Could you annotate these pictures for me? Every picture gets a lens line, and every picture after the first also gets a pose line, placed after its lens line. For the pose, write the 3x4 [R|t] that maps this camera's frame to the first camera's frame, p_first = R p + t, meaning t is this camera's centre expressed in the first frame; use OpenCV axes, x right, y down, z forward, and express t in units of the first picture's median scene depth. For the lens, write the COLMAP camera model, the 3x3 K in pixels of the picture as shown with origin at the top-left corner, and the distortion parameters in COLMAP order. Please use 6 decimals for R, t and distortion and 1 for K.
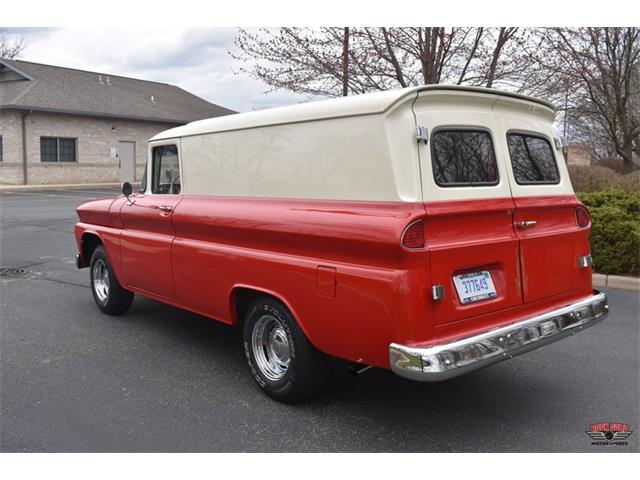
lens RADIAL K [[609.1, 0, 320.0], [0, 609.1, 240.0], [0, 0, 1]] dist [-0.083232, 0.013263]
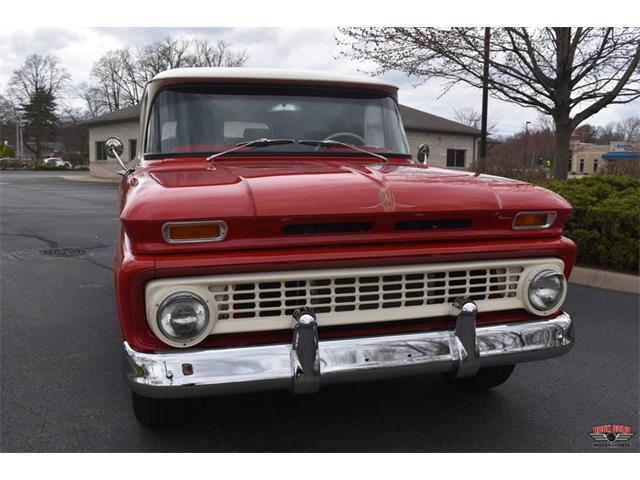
lens RADIAL K [[618.5, 0, 320.0], [0, 618.5, 240.0], [0, 0, 1]] dist [-0.080761, 0.008915]
pose [[0.940286, 0.037083, -0.338360, 0.457978], [-0.041473, 0.999123, -0.005753, 0.040044], [0.337850, 0.019442, 0.940999, 0.299293]]
